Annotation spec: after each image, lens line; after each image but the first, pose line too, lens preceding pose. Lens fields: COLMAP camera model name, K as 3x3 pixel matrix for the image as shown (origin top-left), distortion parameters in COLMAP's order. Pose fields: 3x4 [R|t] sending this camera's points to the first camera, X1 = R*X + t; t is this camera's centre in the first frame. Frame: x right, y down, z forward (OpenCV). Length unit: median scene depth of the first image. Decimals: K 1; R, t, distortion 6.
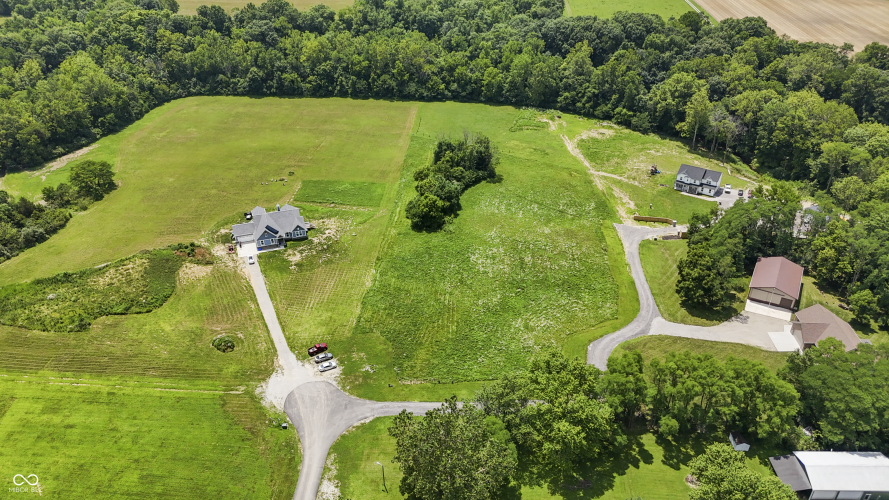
lens RADIAL K [[659.0, 0, 447.1], [0, 659.0, 251.7], [0, 0, 1]] dist [0.043654, -0.026837]
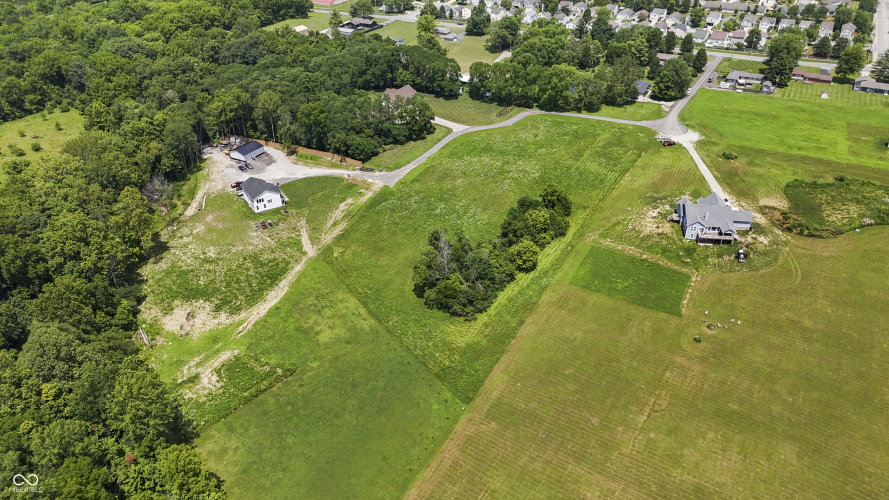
lens RADIAL K [[659.0, 0, 444.3], [0, 659.0, 249.9], [0, 0, 1]] dist [0.043654, -0.026837]
pose [[-0.893488, -0.226993, 0.387497, -0.228921], [0.249595, 0.466314, 0.848677, -0.738008], [-0.373339, 0.855000, -0.359990, 1.173222]]
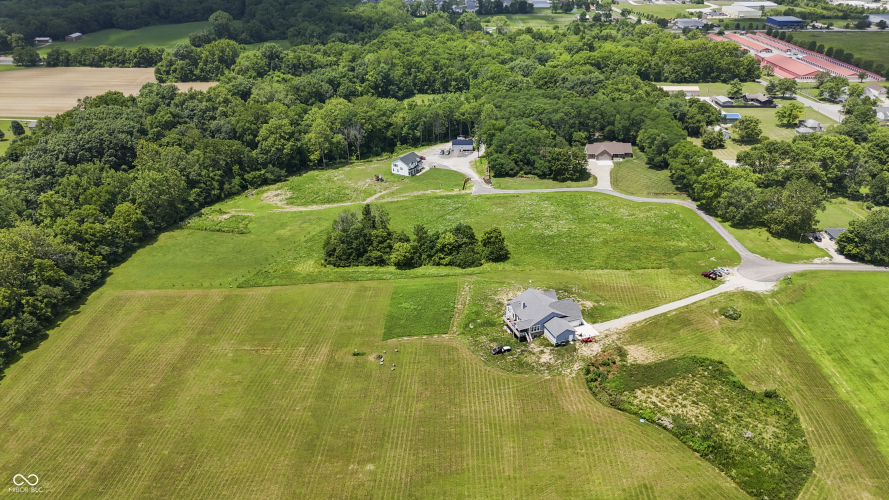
lens RADIAL K [[659.0, 0, 443.4], [0, 659.0, 249.4], [0, 0, 1]] dist [0.043654, -0.026837]
pose [[-0.032851, -0.446903, 0.893979, -0.783794], [0.535333, 0.747468, 0.393333, -0.411022], [-0.844002, 0.491498, 0.214687, 0.656786]]
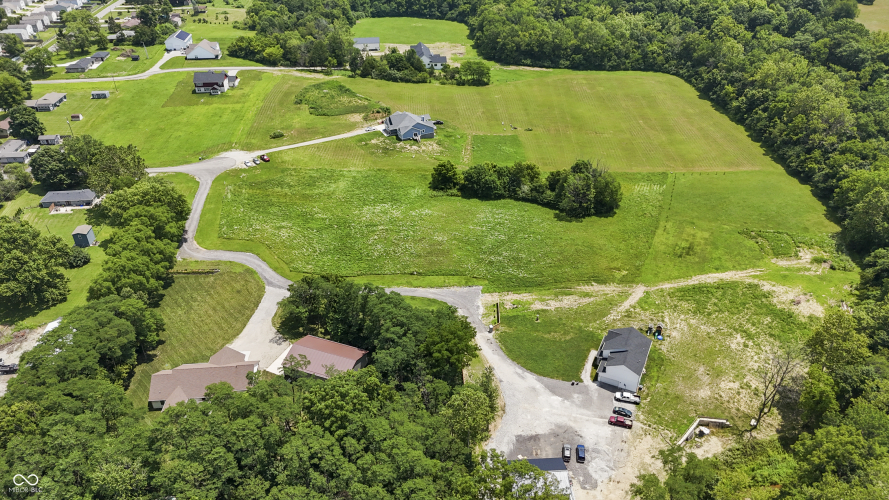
lens RADIAL K [[659.0, 0, 447.3], [0, 659.0, 246.8], [0, 0, 1]] dist [0.043654, -0.026837]
pose [[0.118266, 0.529677, -0.839914, 0.760657], [-0.520520, 0.753392, 0.401821, -0.327006], [0.845619, 0.389670, 0.364808, 0.502044]]
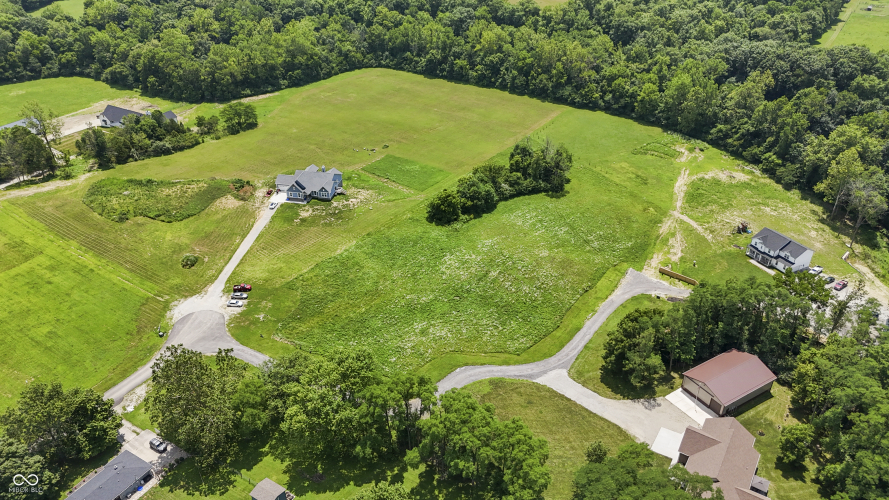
lens RADIAL K [[659.0, 0, 445.7], [0, 659.0, 250.4], [0, 0, 1]] dist [0.043654, -0.026837]
pose [[0.866078, 0.266572, -0.422904, 0.327044], [-0.265379, 0.962086, 0.062960, -0.045032], [0.423654, 0.057701, 0.903984, 0.068696]]
